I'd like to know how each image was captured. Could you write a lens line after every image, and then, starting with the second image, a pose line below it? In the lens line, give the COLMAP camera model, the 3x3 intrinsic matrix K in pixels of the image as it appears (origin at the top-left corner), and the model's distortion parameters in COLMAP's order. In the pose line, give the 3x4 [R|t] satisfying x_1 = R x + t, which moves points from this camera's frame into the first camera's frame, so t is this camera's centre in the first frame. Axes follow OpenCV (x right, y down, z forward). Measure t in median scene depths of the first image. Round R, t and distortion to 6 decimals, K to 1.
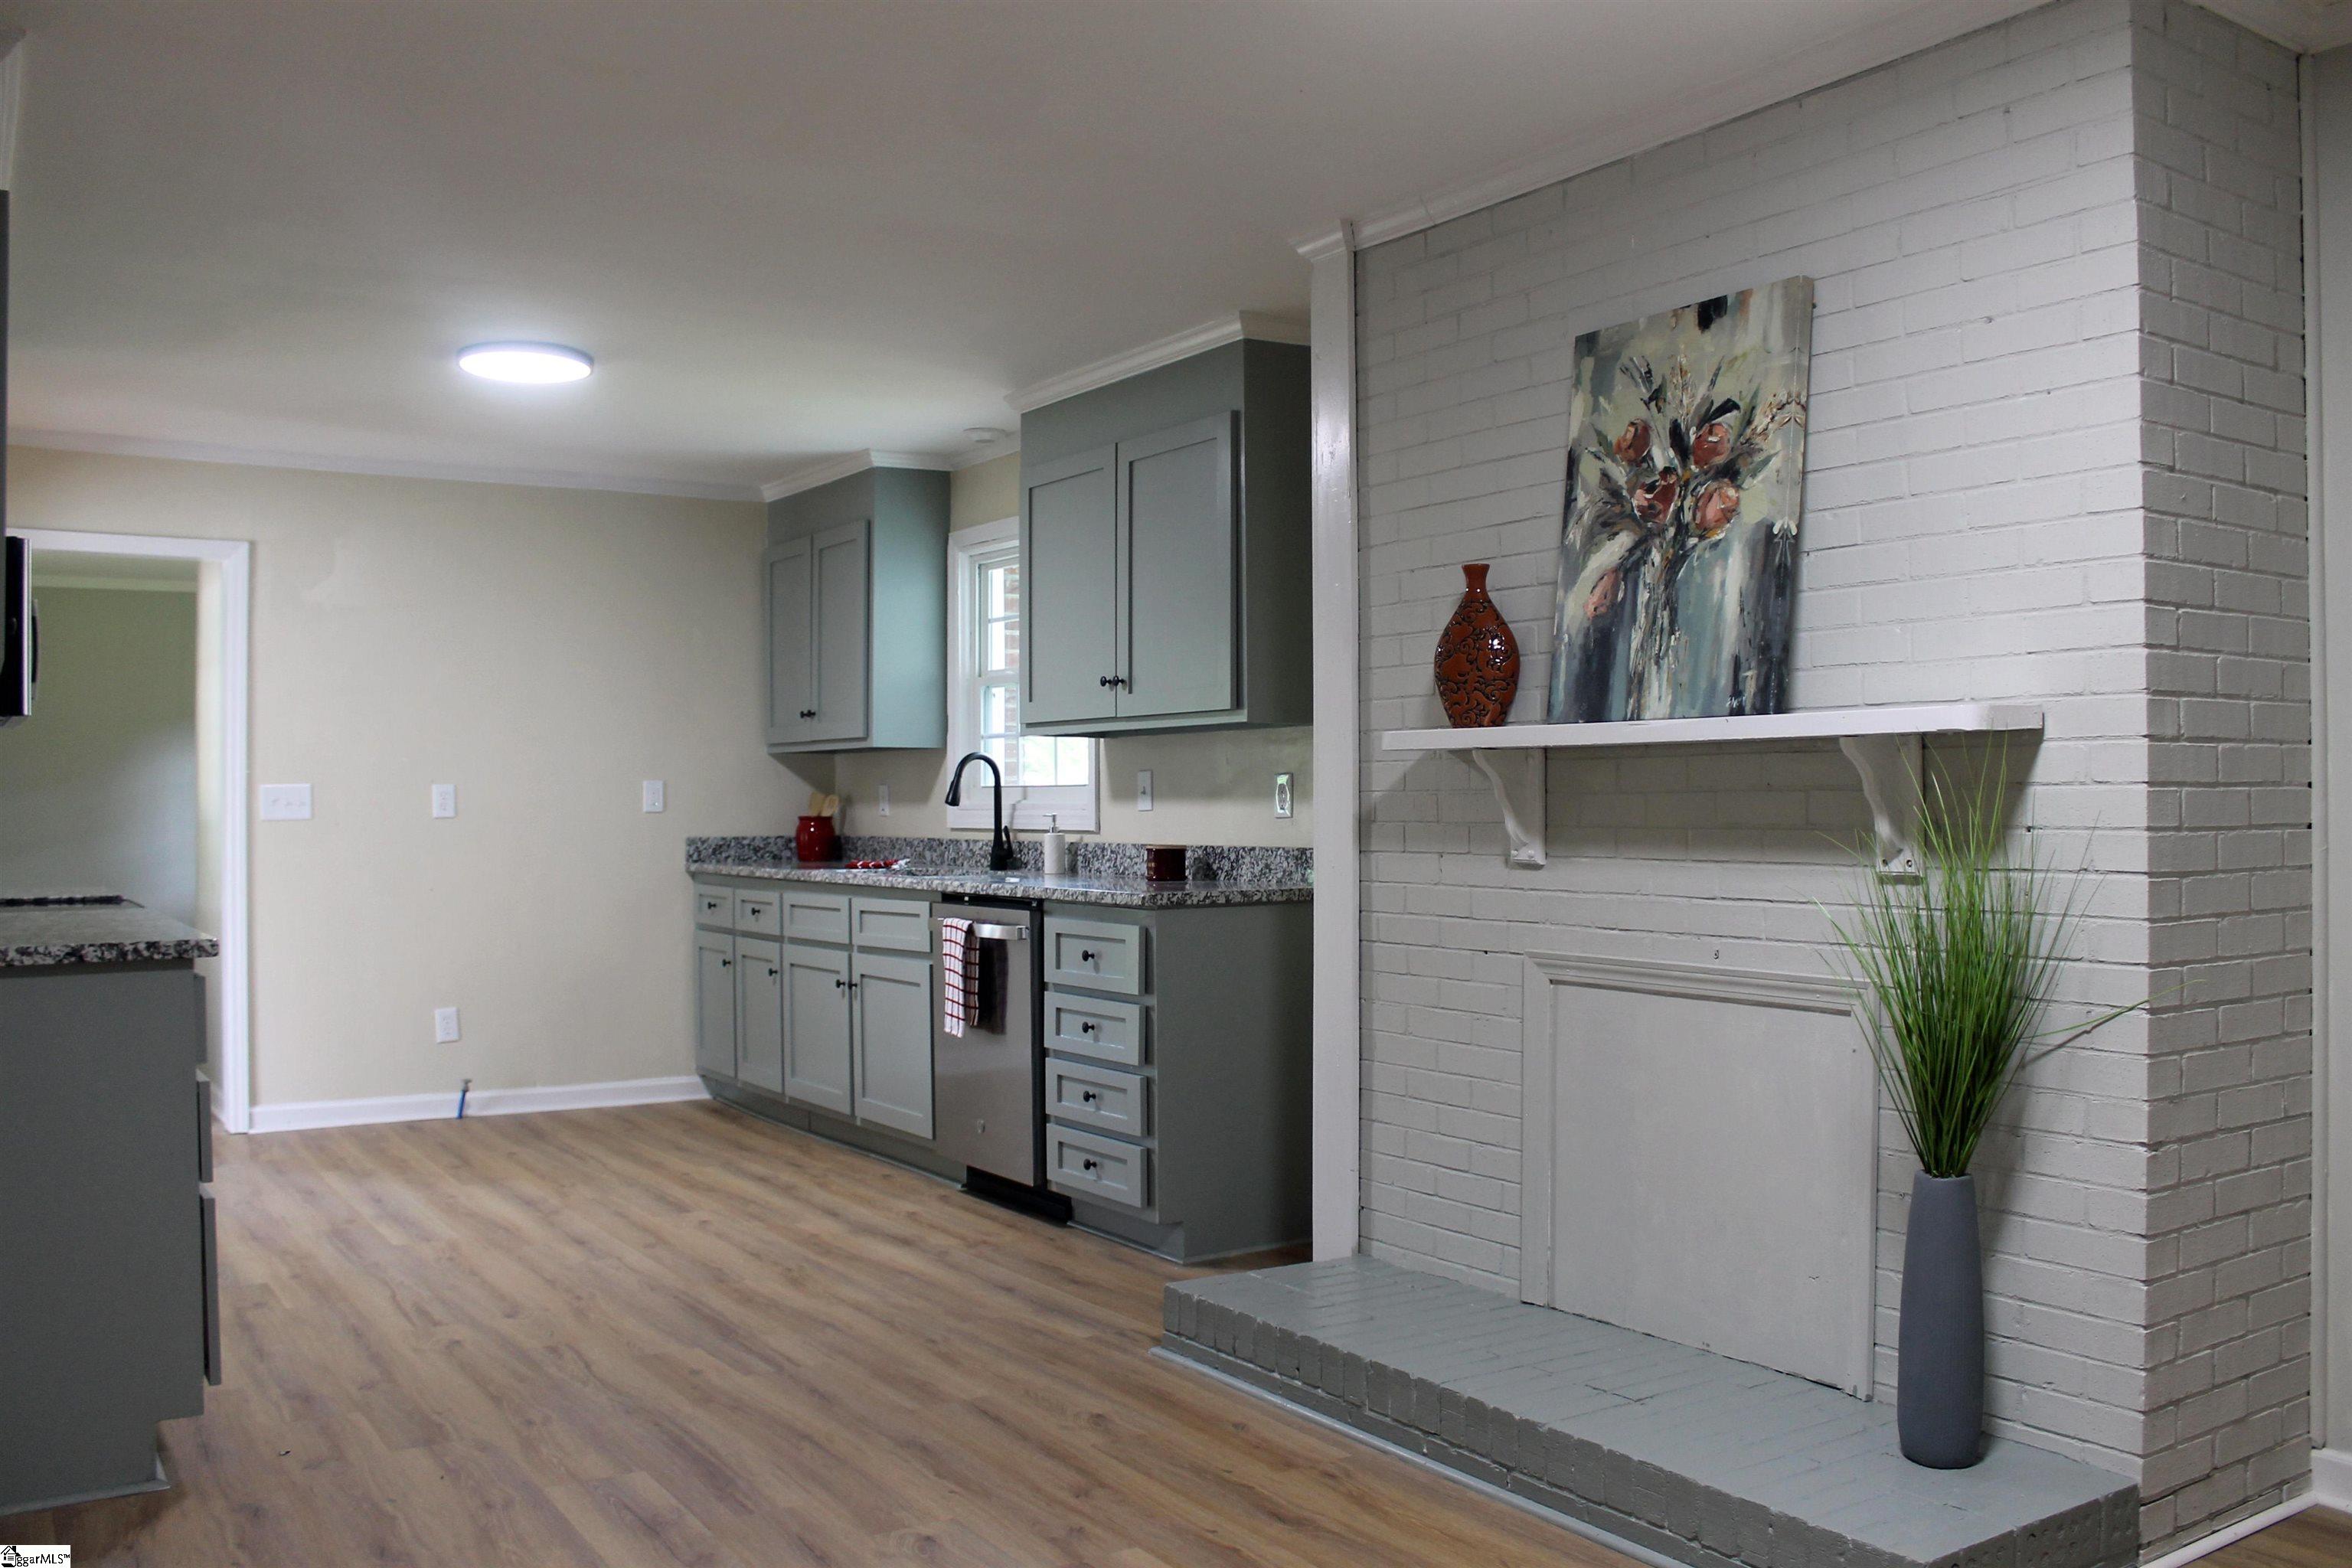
lens RADIAL K [[1999.1, 0, 1182.4], [0, 1999.1, 786.4], [0, 0, 1]] dist [-0.153678, 0.143062]
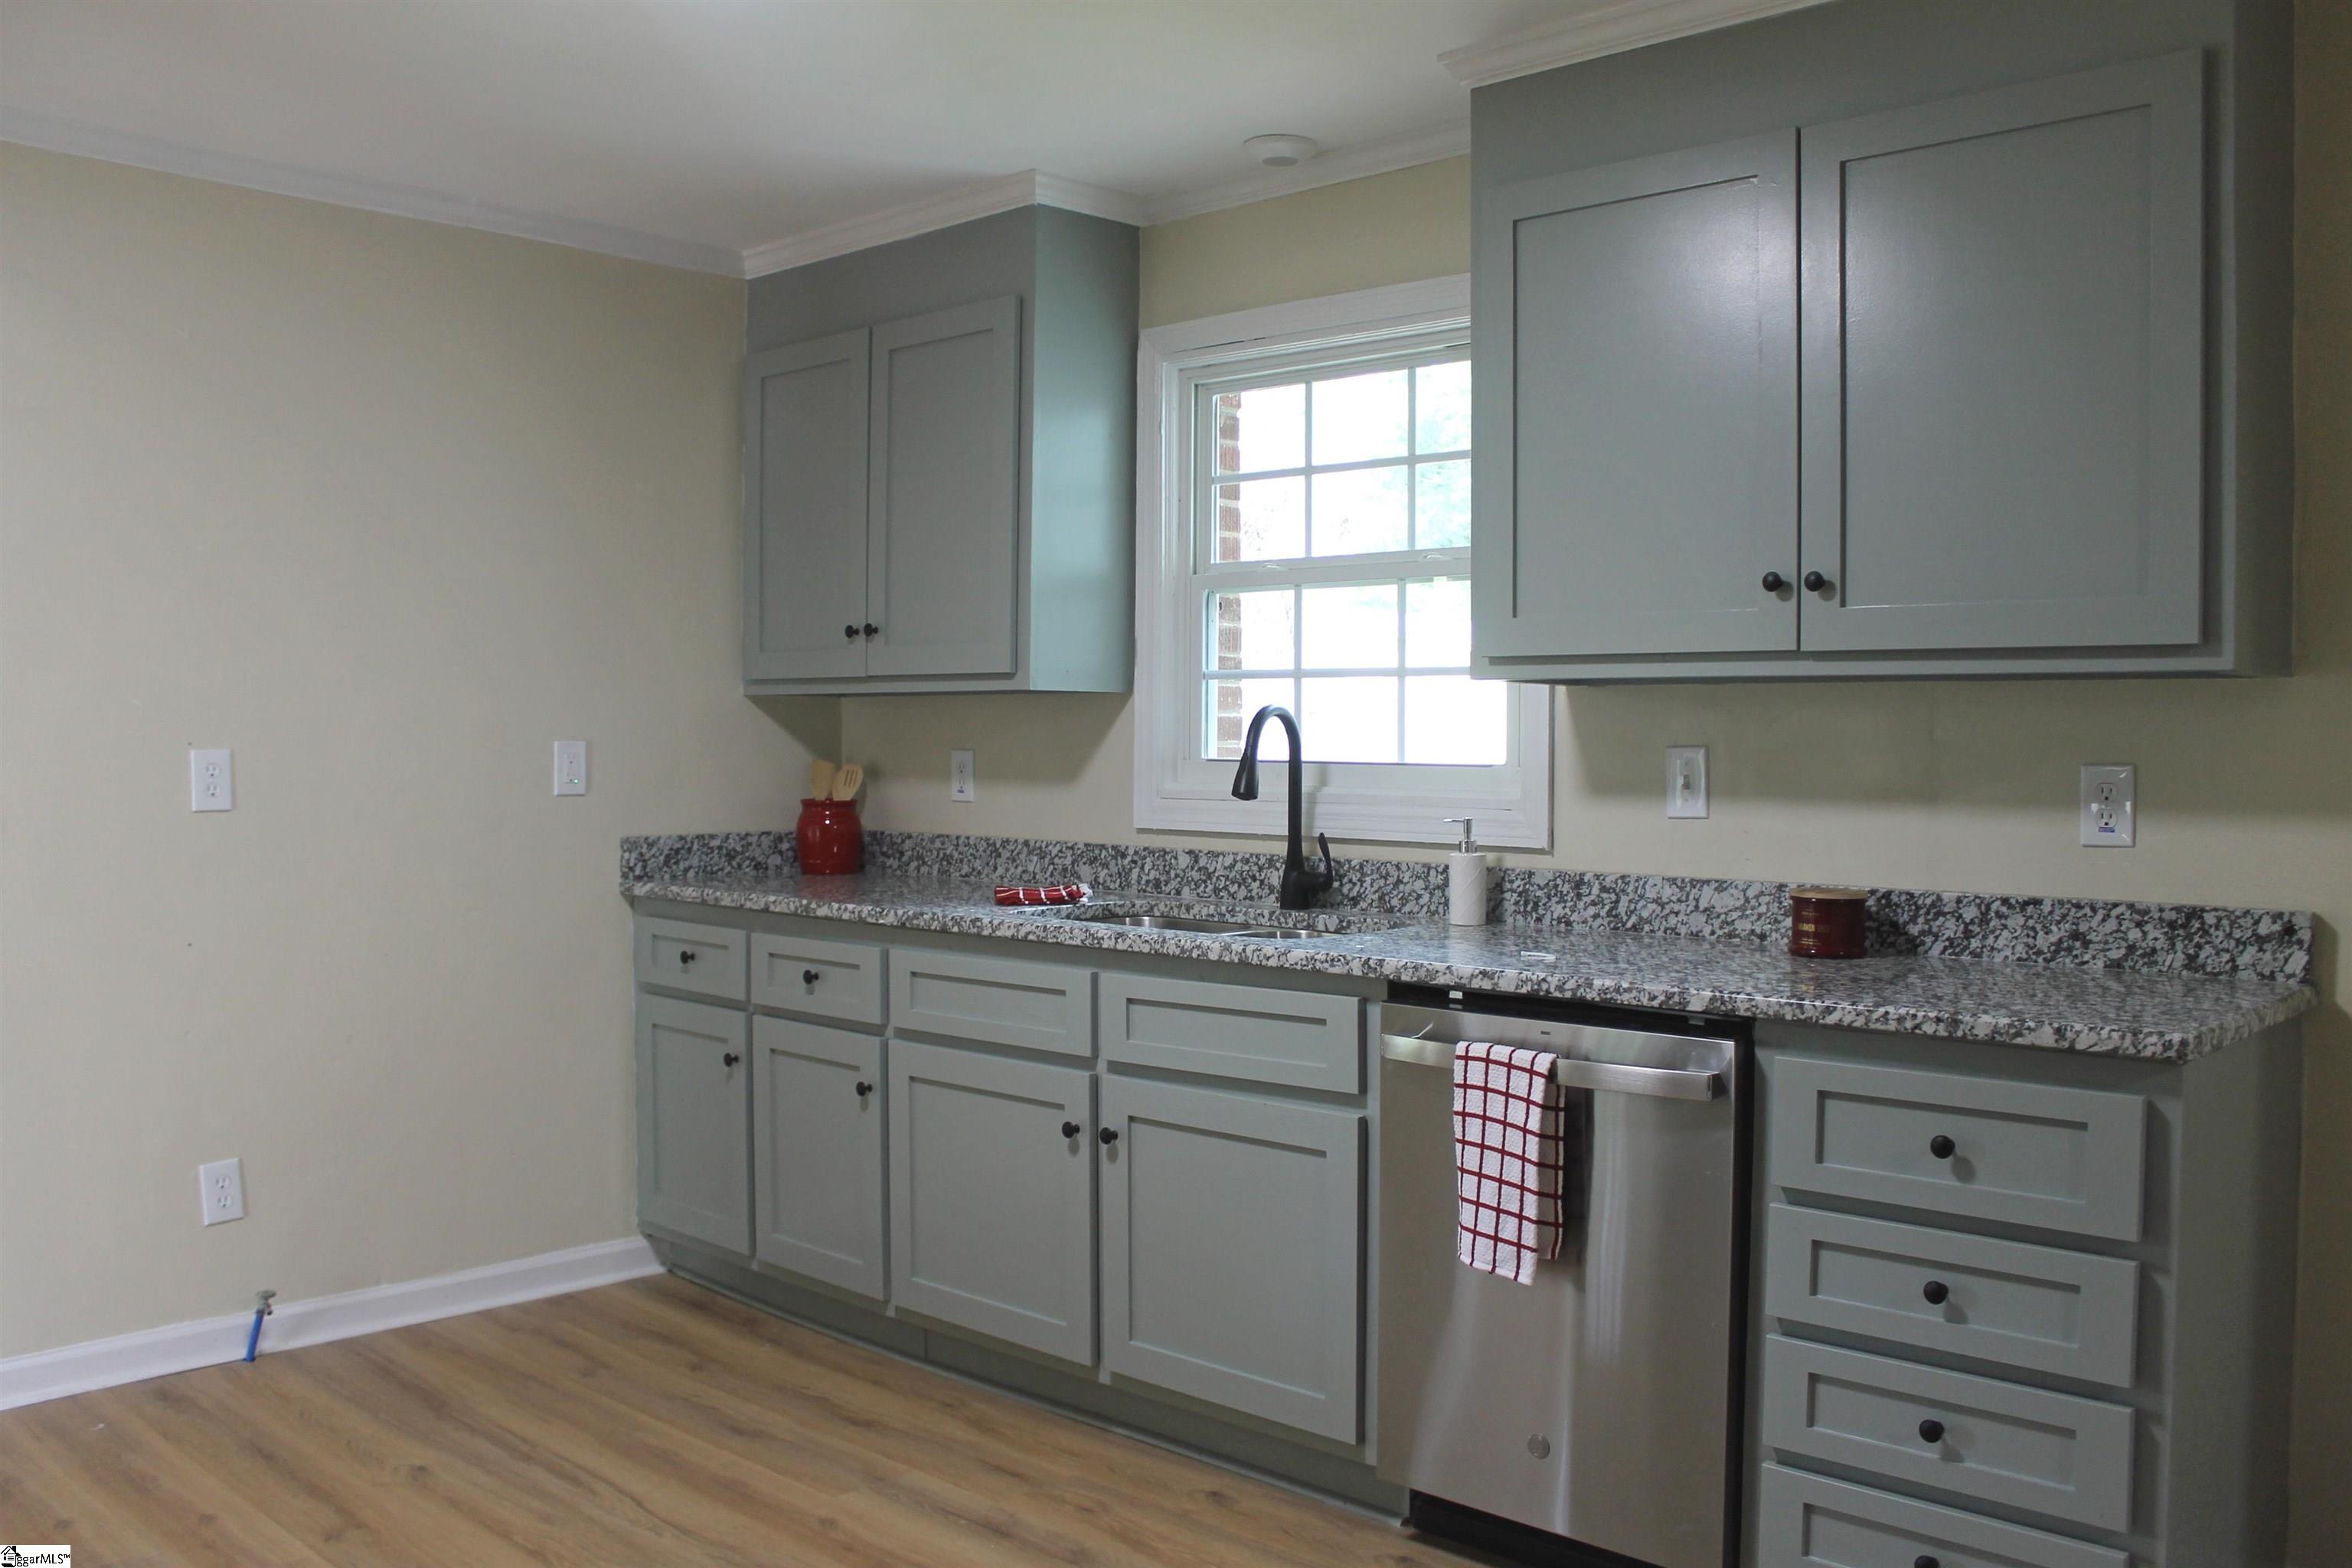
lens RADIAL K [[1999.1, 0, 1182.4], [0, 1999.1, 786.4], [0, 0, 1]] dist [-0.153678, 0.143062]
pose [[0.972049, 0.002739, 0.234761, -0.303077], [-0.011101, 0.999350, 0.034305, -0.015029], [-0.234514, -0.035952, 0.971448, 0.524570]]
